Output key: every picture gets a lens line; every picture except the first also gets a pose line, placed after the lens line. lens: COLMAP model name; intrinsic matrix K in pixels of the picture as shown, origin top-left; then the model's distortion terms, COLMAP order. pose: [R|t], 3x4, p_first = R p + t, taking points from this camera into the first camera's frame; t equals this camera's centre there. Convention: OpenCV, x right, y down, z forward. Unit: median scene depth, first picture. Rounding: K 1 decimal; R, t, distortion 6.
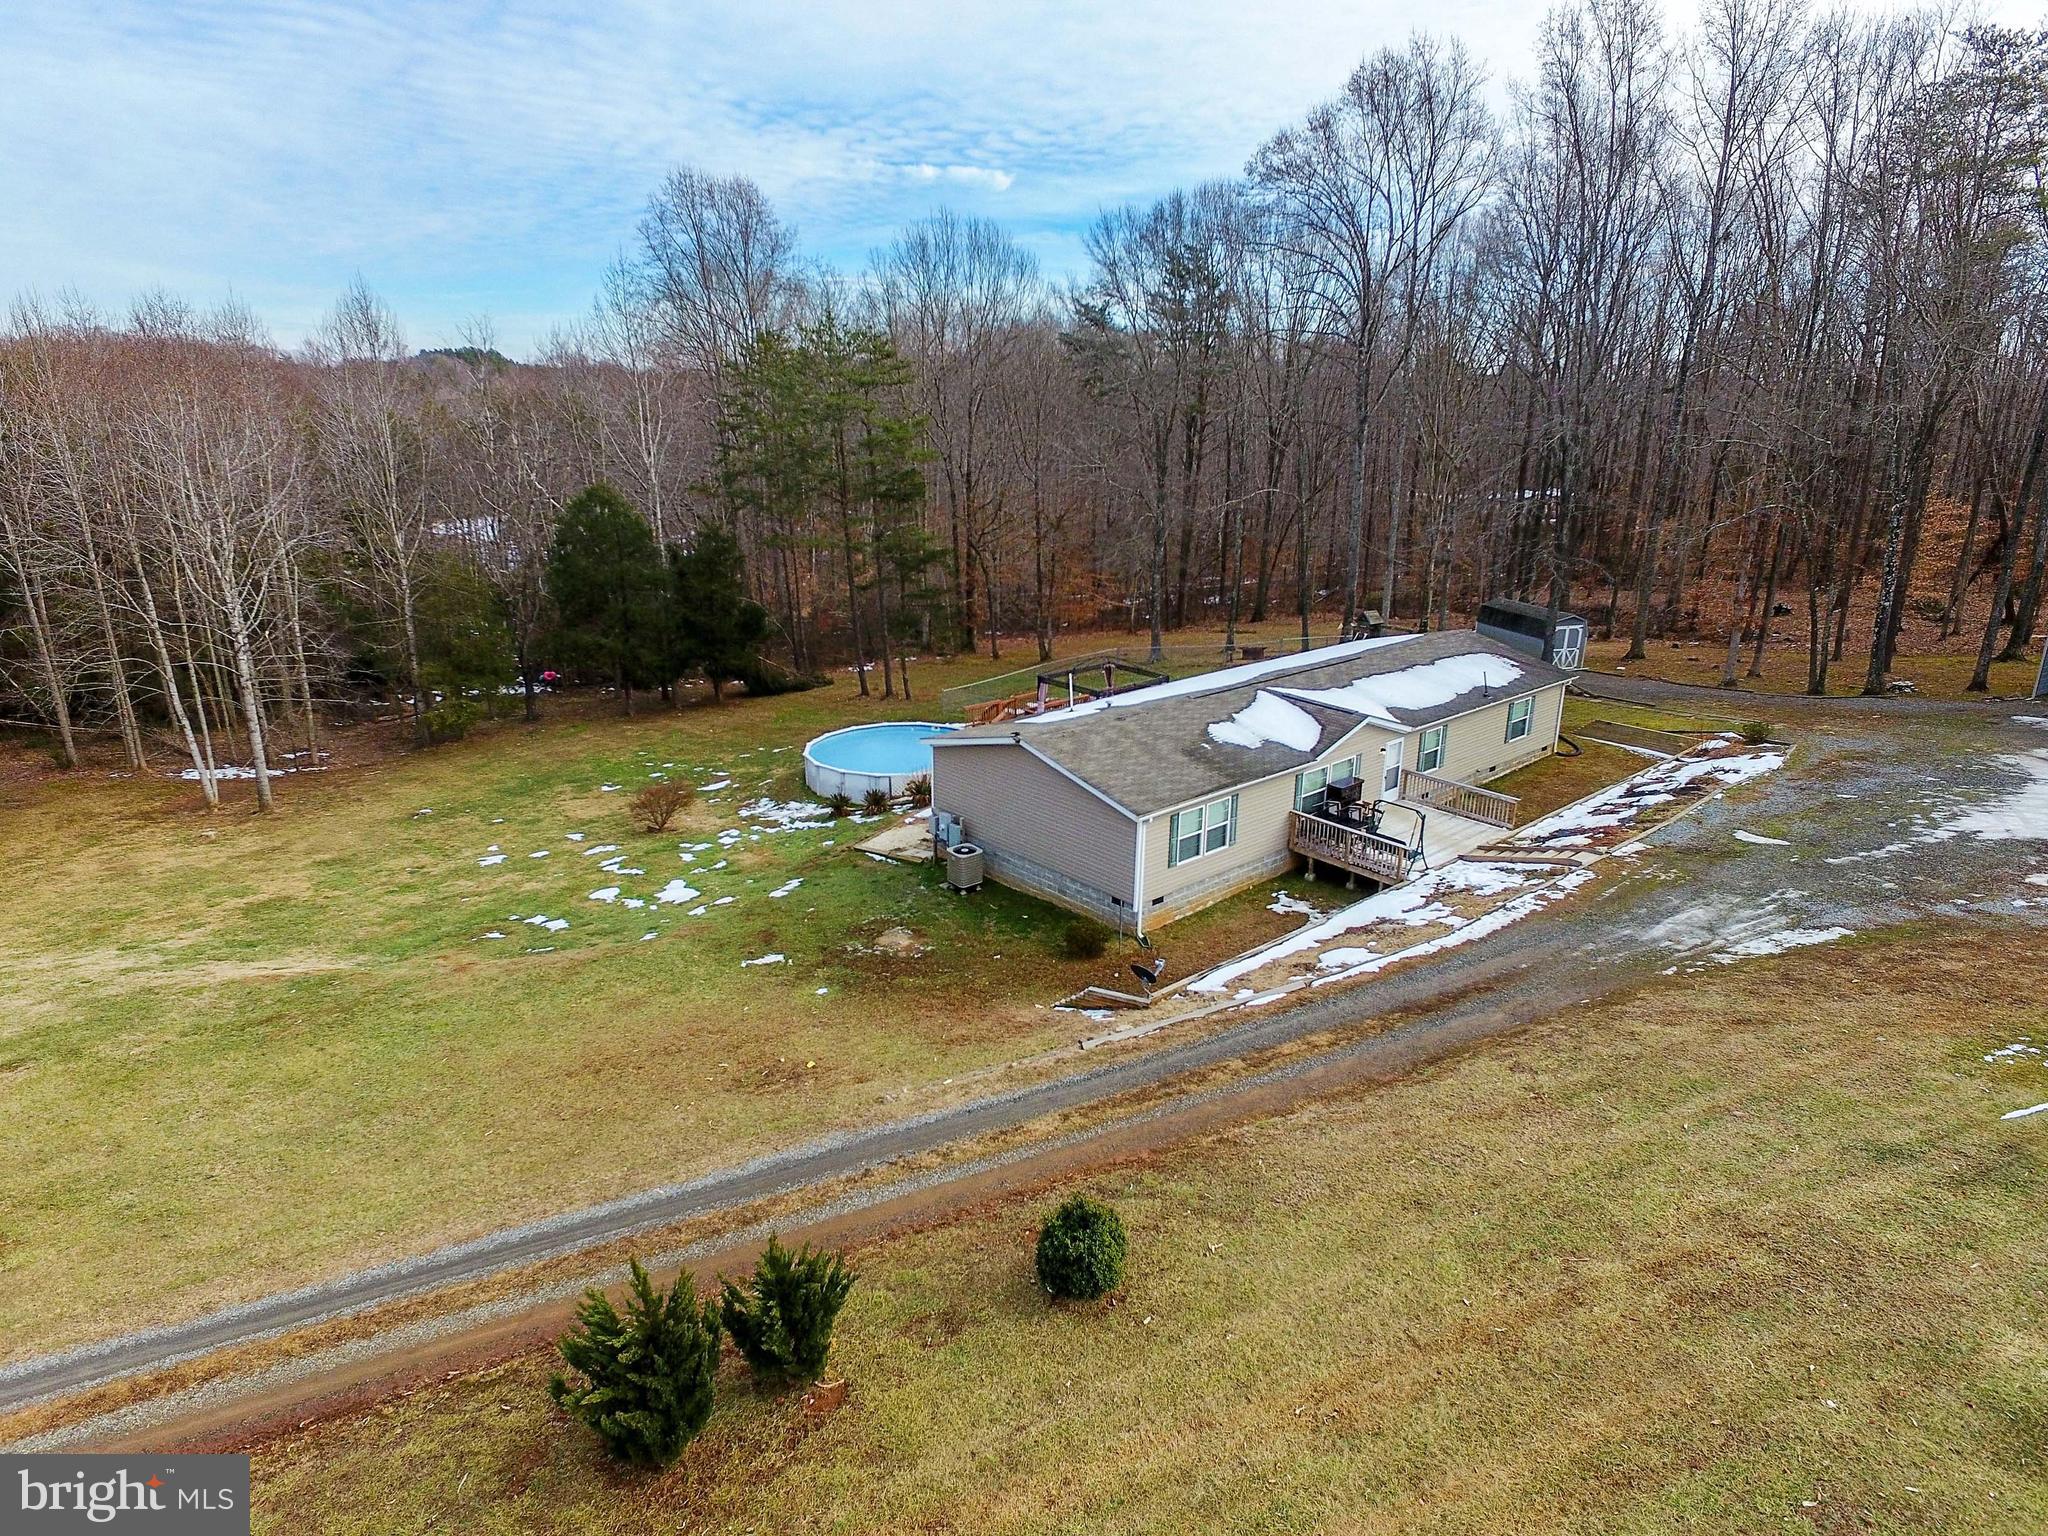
lens RADIAL K [[1182.4, 0, 1022.4], [0, 1182.4, 756.1], [0, 0, 1]] dist [-0.003611, 0.015189]
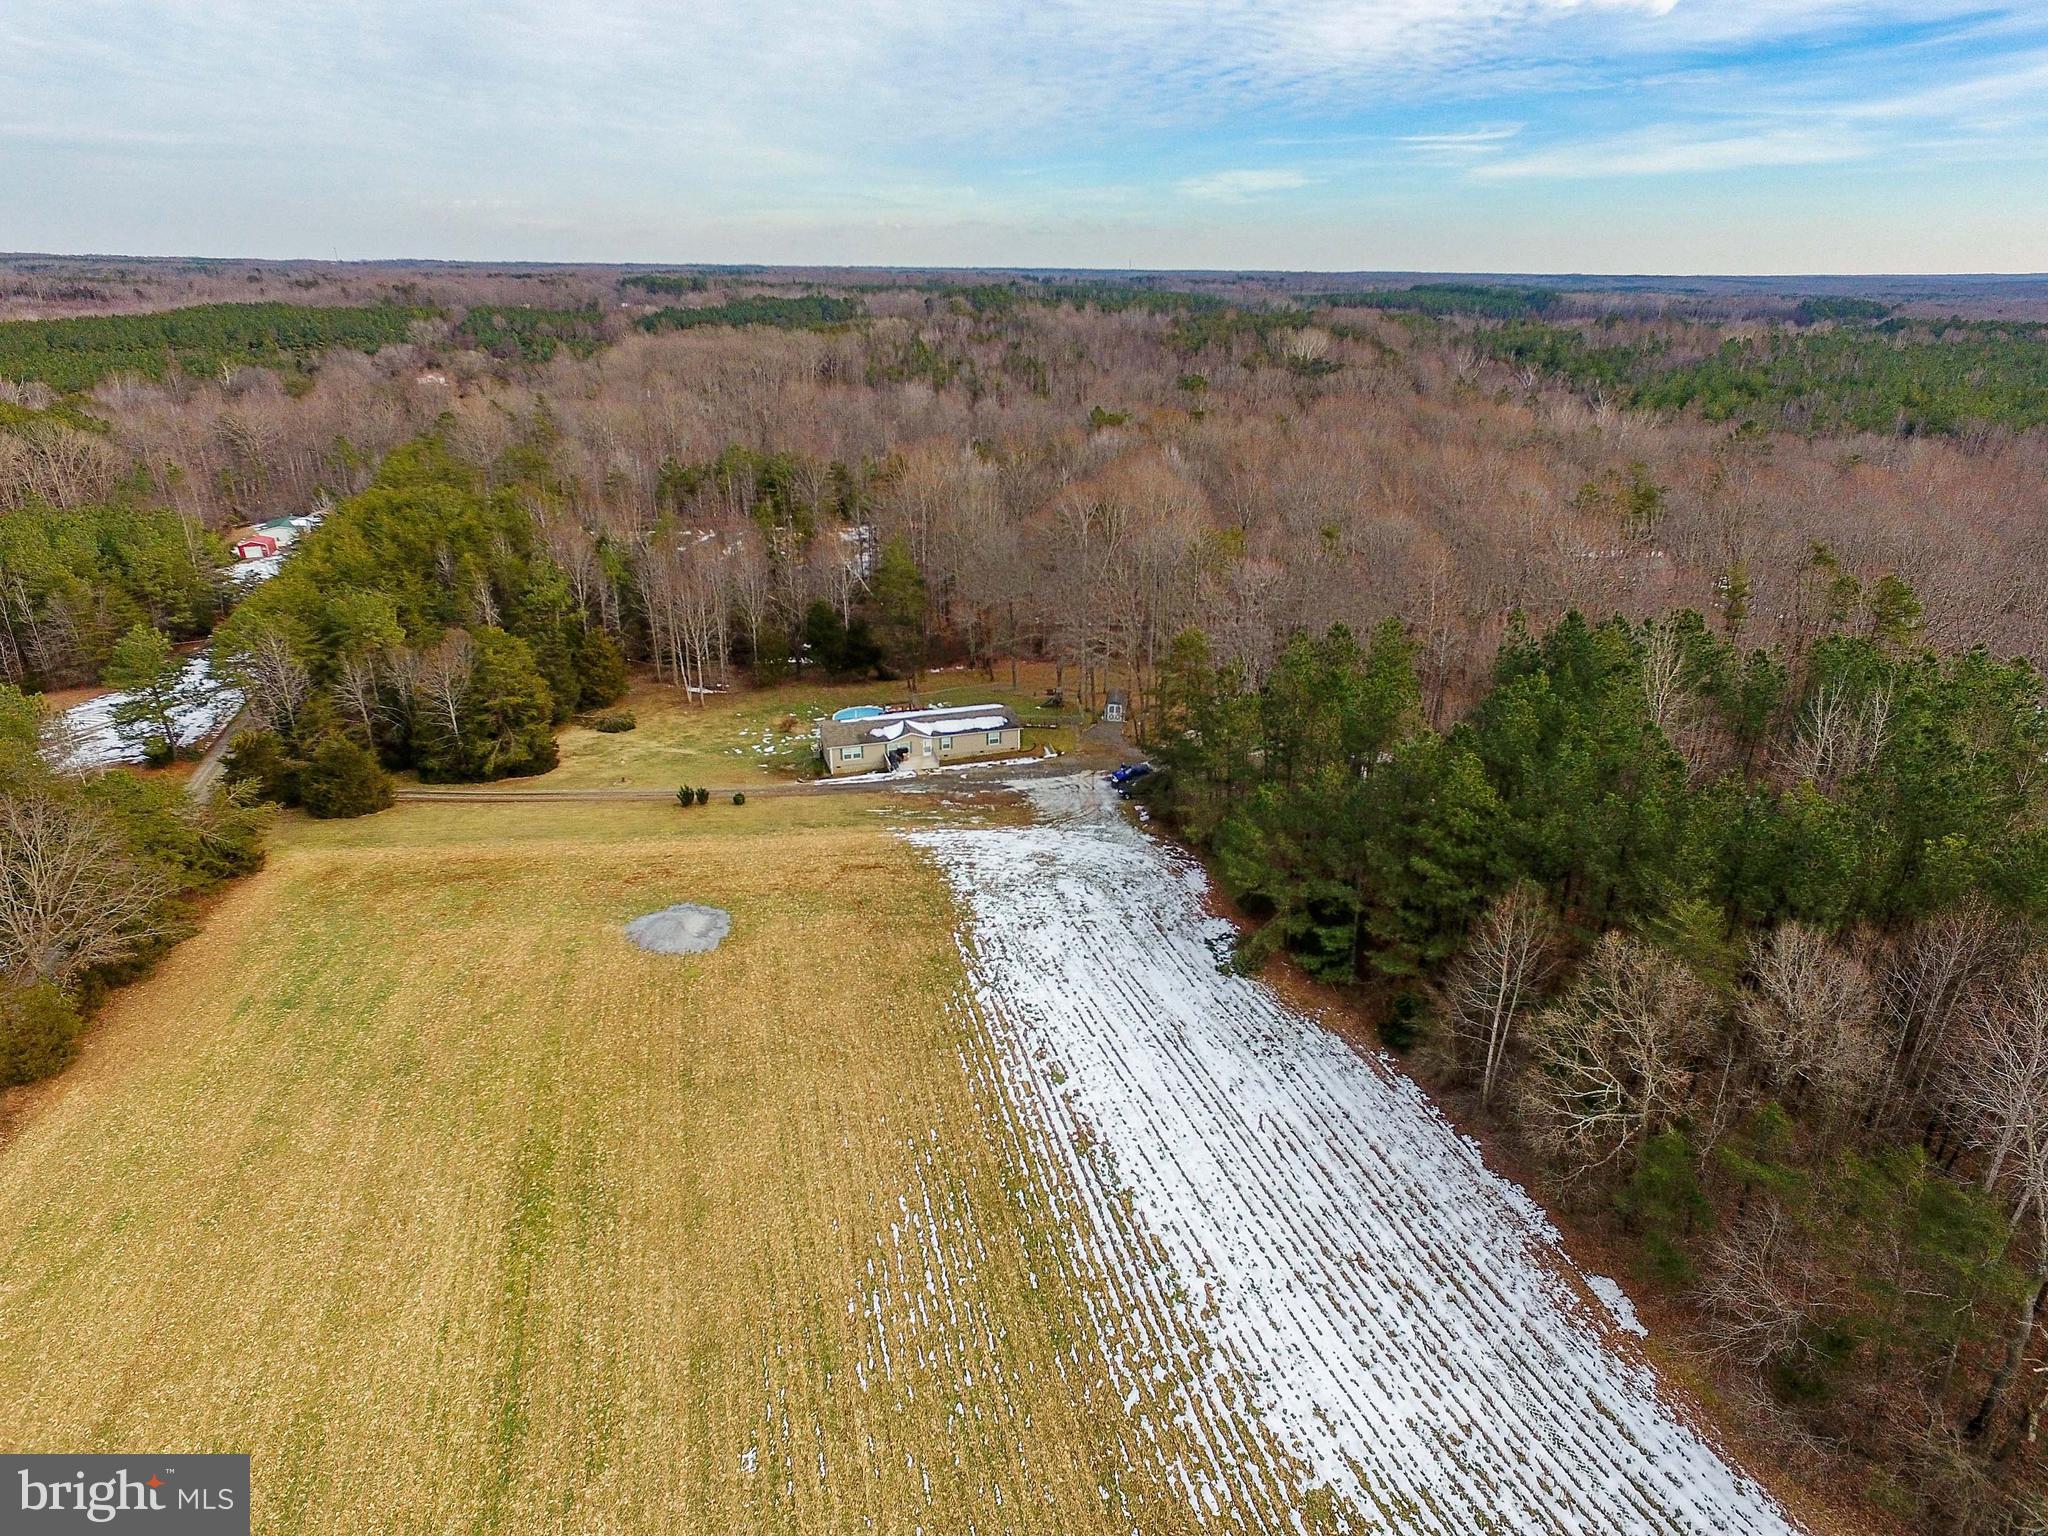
lens RADIAL K [[1182.4, 0, 1022.4], [0, 1182.4, 756.1], [0, 0, 1]] dist [-0.003611, 0.015189]
pose [[0.911217, 0.159411, -0.379831, 2.205884], [-0.123787, 0.985433, 0.116610, -0.476345], [0.392887, -0.059239, 0.917677, -2.565731]]
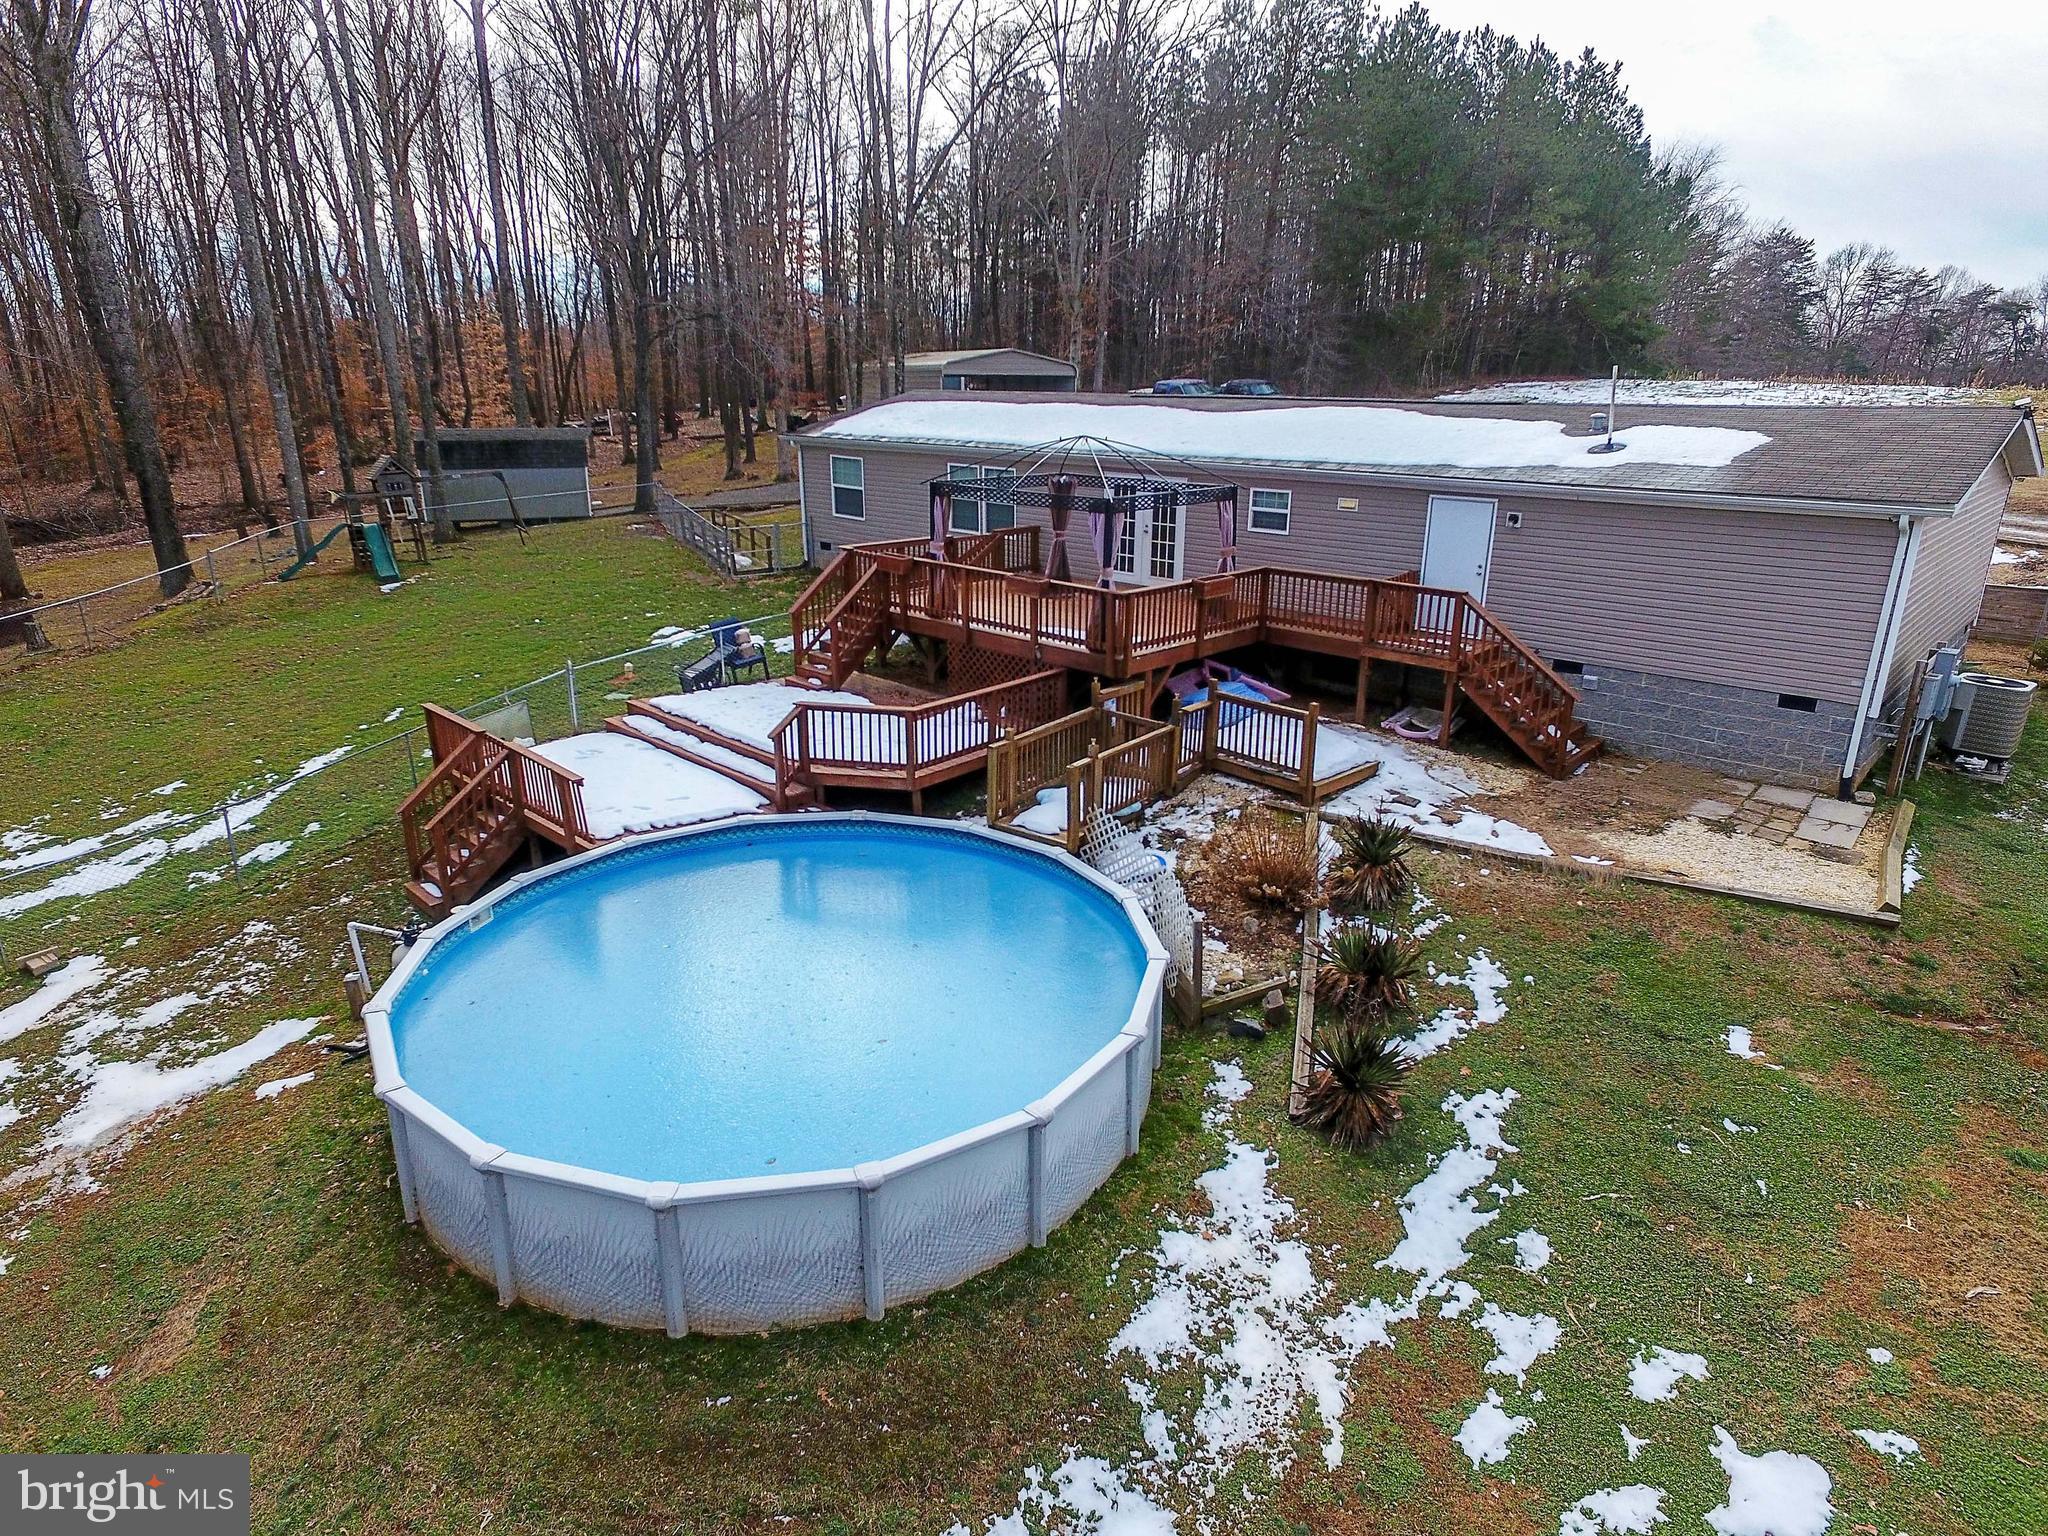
lens RADIAL K [[1182.4, 0, 1022.4], [0, 1182.4, 756.1], [0, 0, 1]] dist [-0.003611, 0.015189]
pose [[-0.076375, -0.308968, 0.948001, -0.481081], [0.283927, 0.904676, 0.317722, -0.158339], [-0.955799, 0.293429, 0.018629, 1.356635]]
